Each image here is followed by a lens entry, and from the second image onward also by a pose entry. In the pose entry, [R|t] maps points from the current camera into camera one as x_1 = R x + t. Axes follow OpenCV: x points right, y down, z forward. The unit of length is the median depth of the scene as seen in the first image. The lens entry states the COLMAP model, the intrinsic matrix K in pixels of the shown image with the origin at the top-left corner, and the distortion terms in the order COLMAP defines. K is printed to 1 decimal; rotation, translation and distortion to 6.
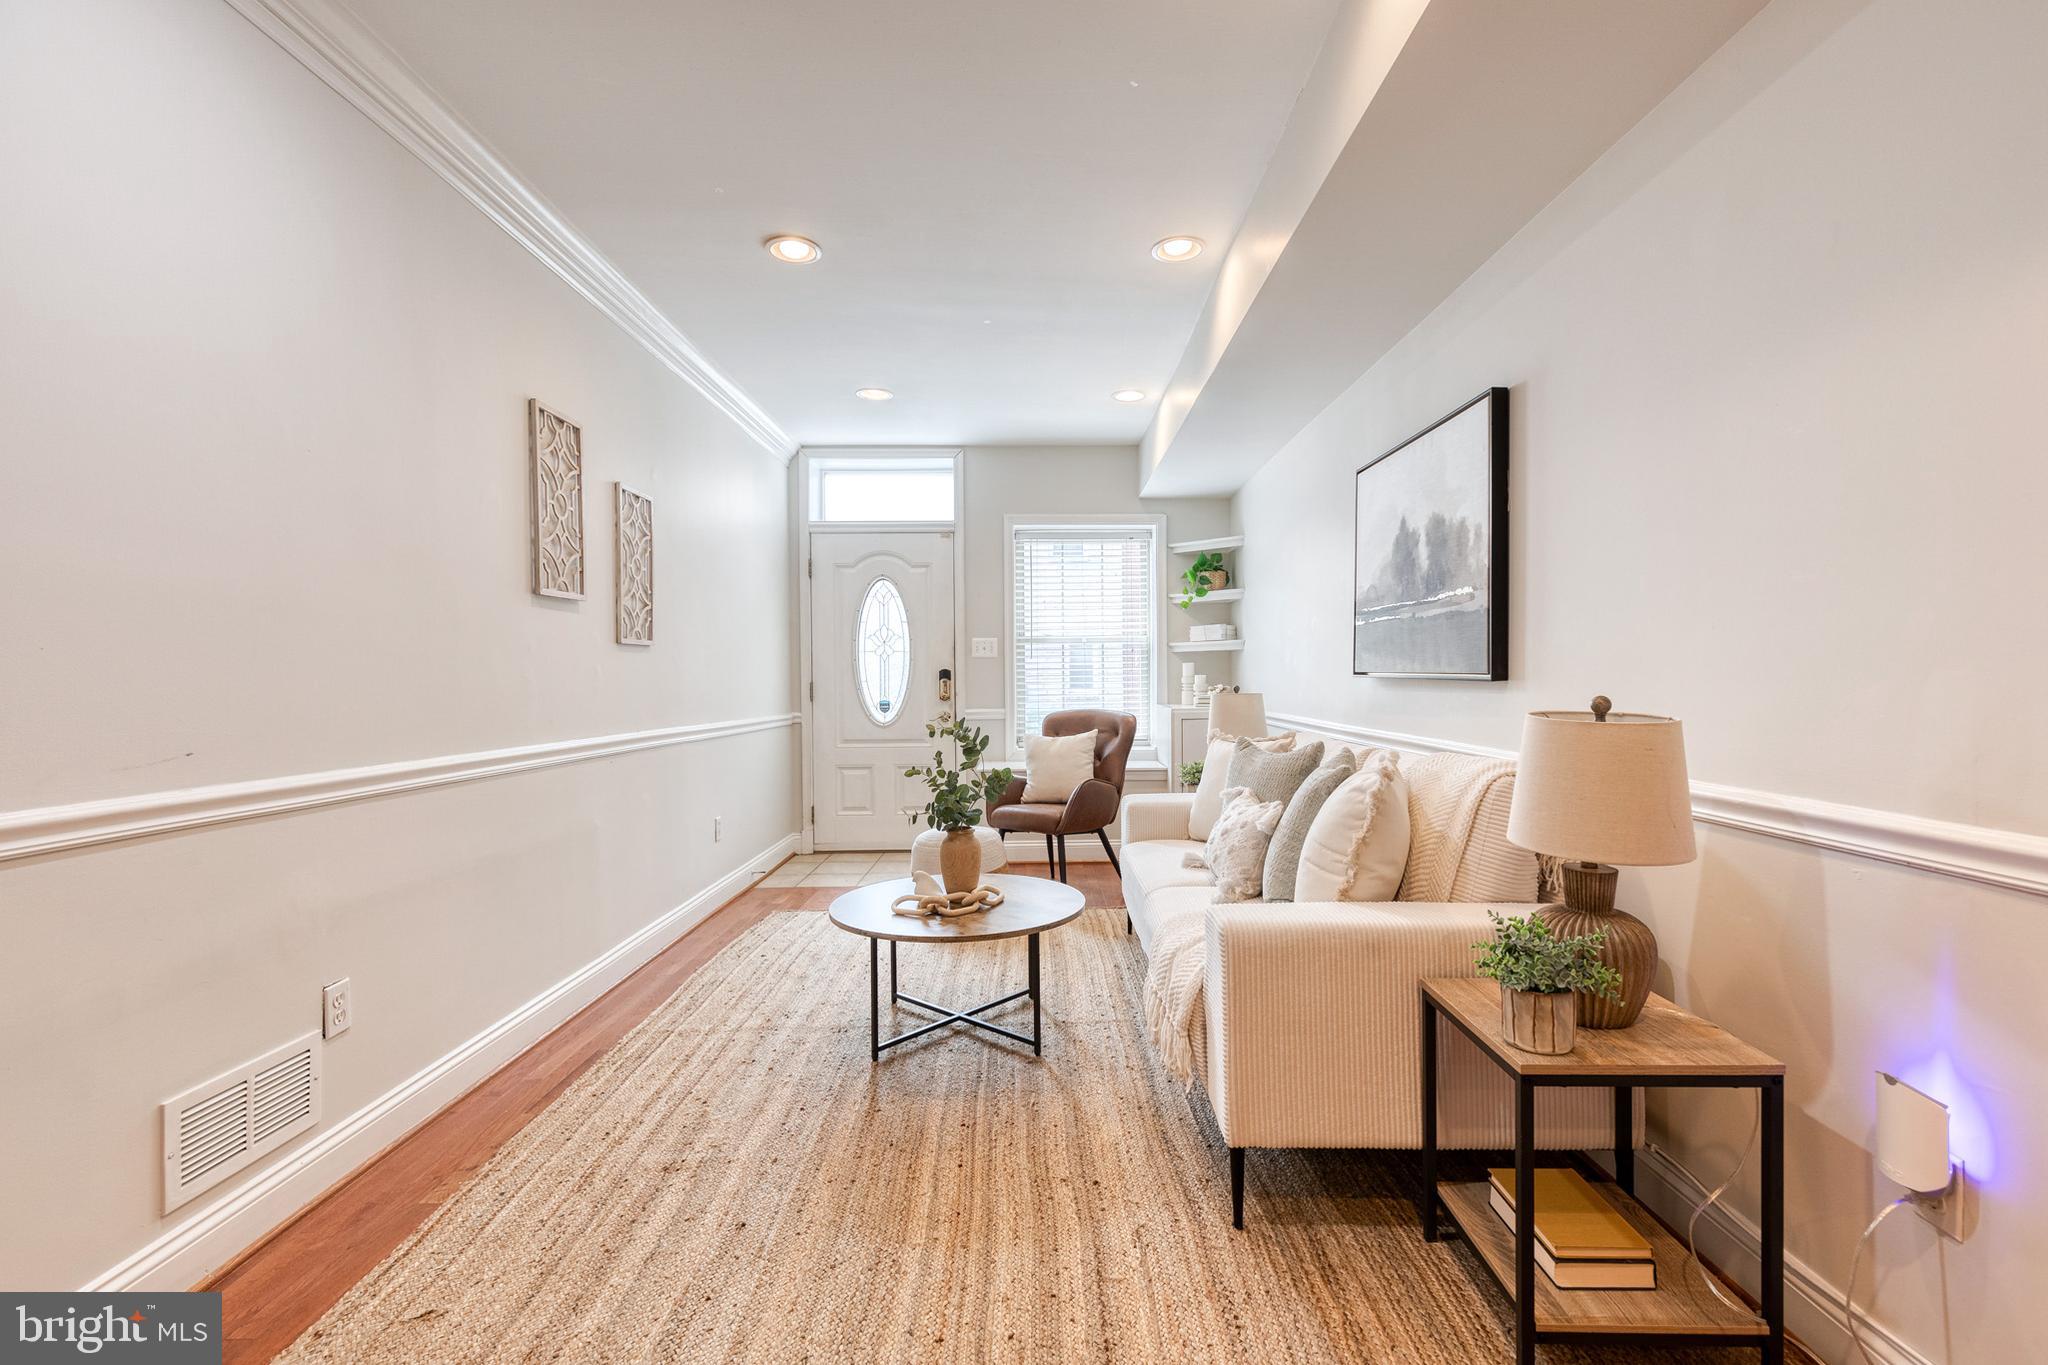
lens RADIAL K [[922.3, 0, 1052.2], [0, 922.3, 680.1], [0, 0, 1]] dist [0.011455, -0.001649]
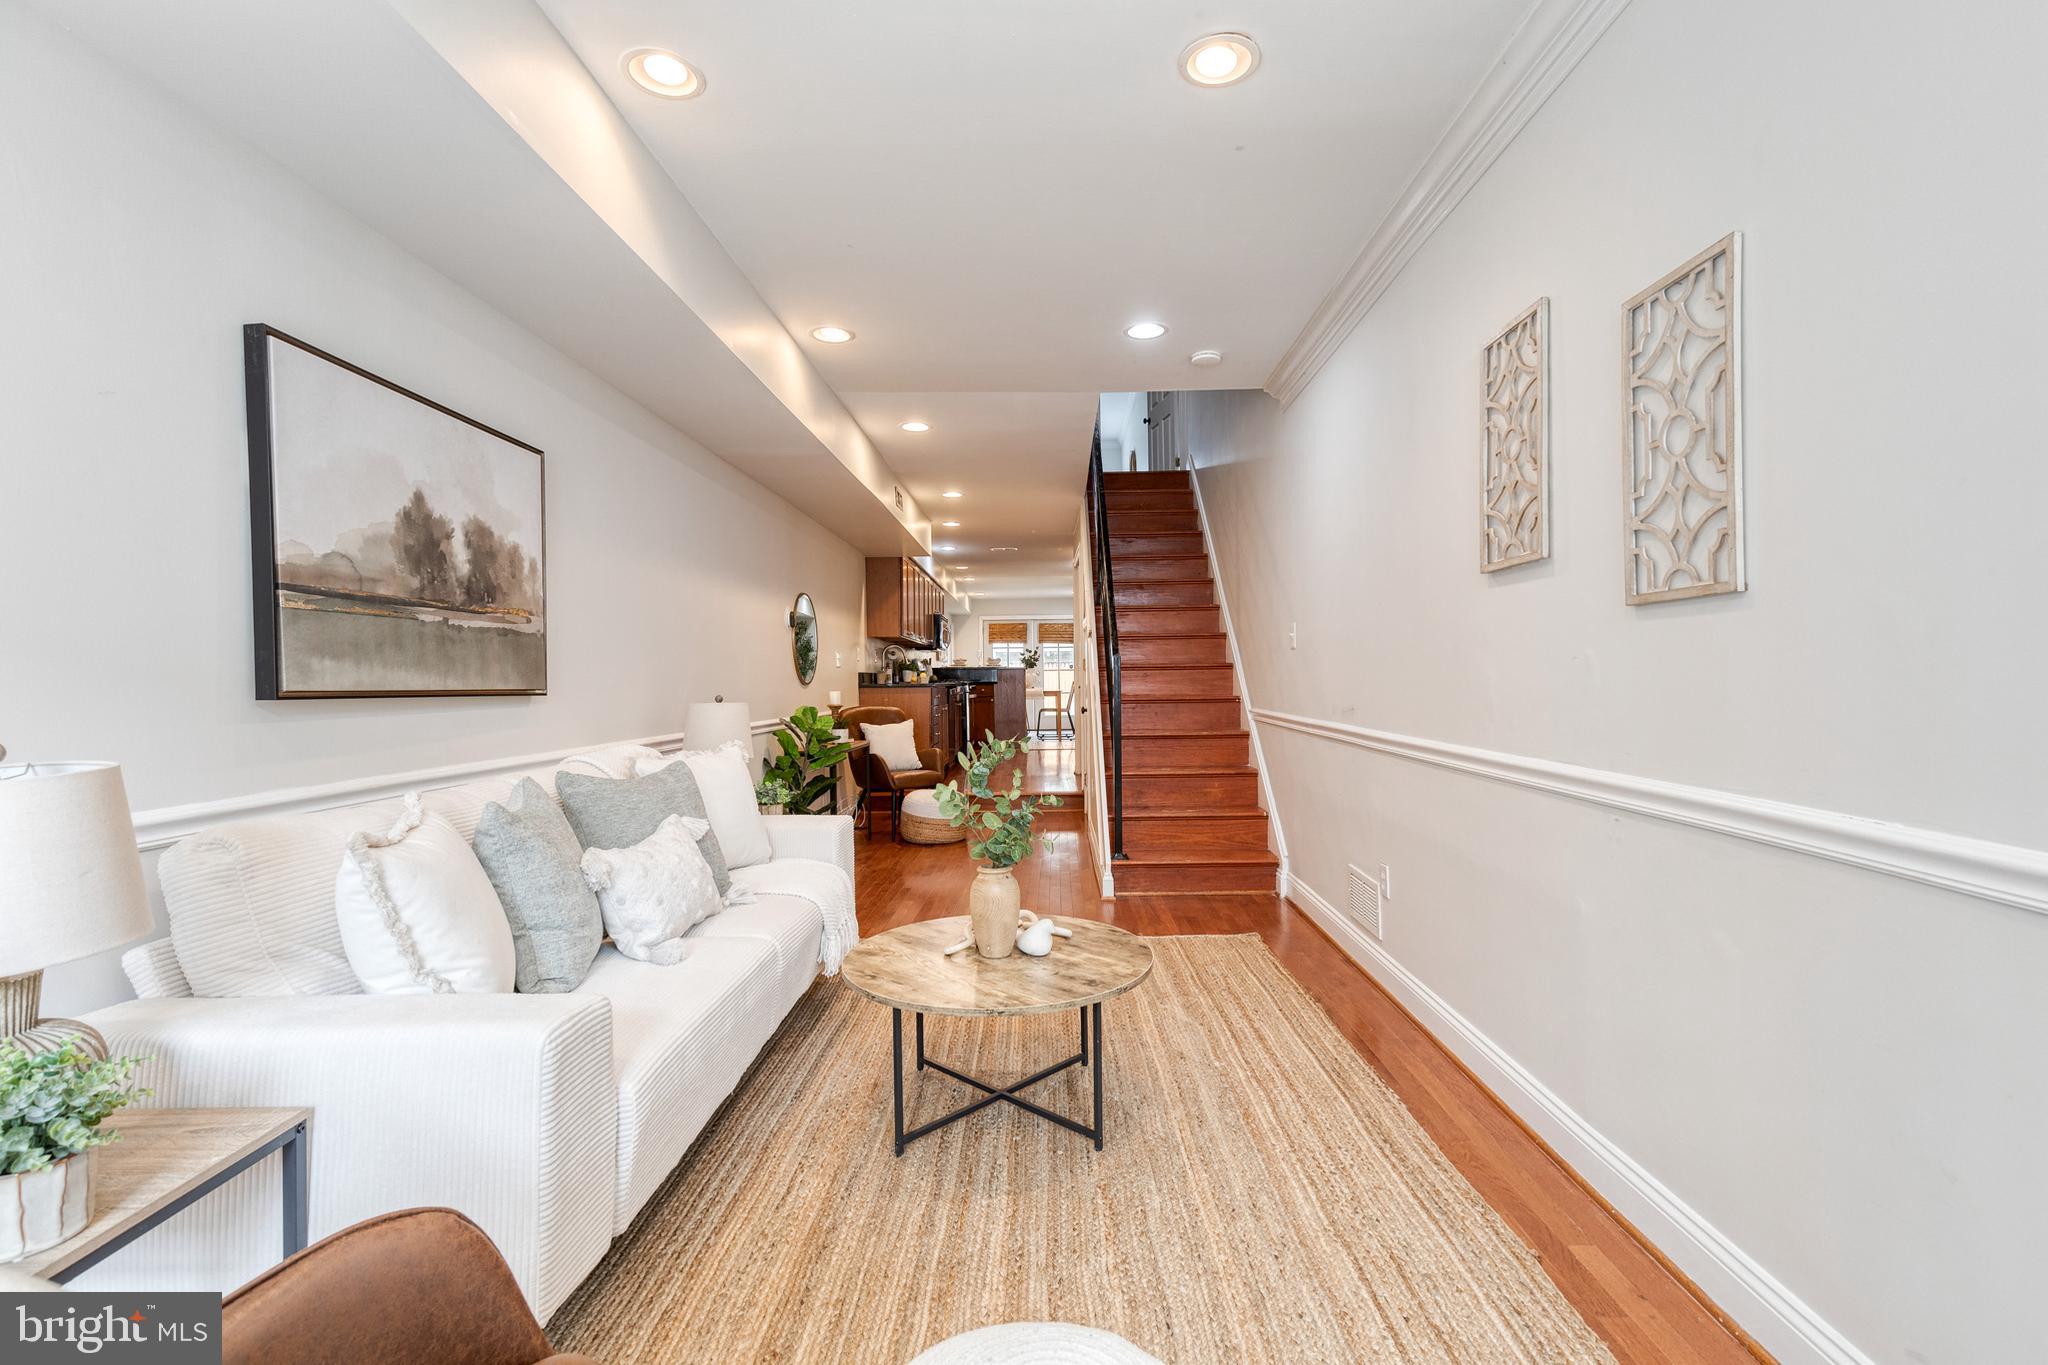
lens RADIAL K [[922.3, 0, 1042.9], [0, 922.3, 682.8], [0, 0, 1]] dist [0.011455, -0.001649]
pose [[-0.999188, 0.024556, 0.031934, -0.100930], [0.024892, 0.999638, 0.010166, -0.005496], [-0.031673, 0.010953, -0.999438, 1.067105]]
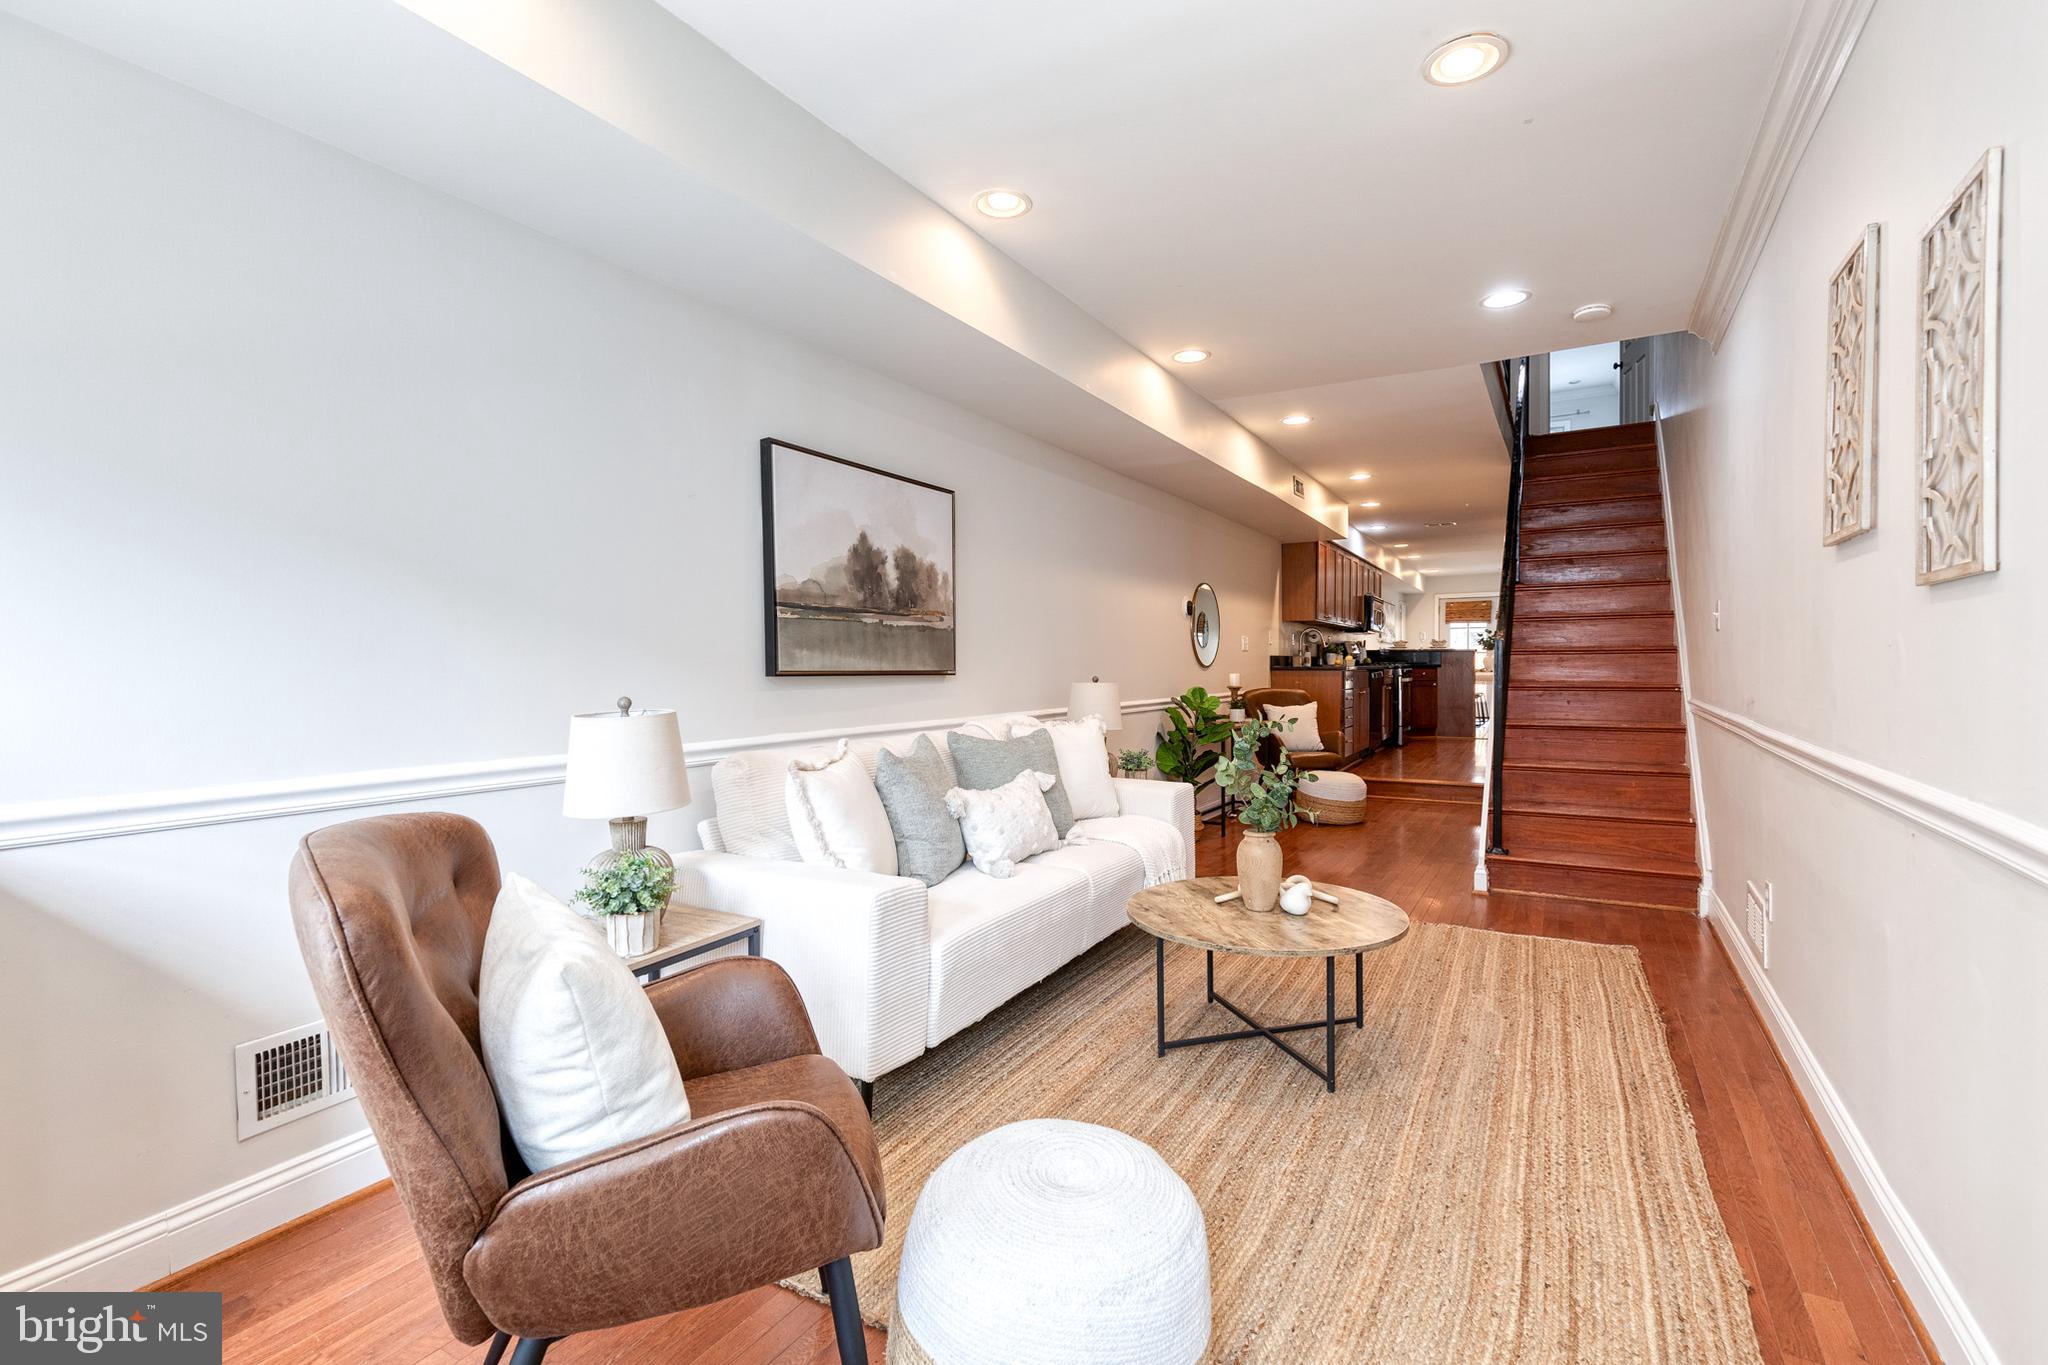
lens RADIAL K [[922.3, 0, 1039.9], [0, 922.3, 682.4], [0, 0, 1]] dist [0.011455, -0.001649]
pose [[-0.856929, 0.008358, 0.515367, -0.228949], [0.020785, 0.999616, 0.018350, -0.006052], [-0.515015, 0.026436, -0.856773, 1.119814]]
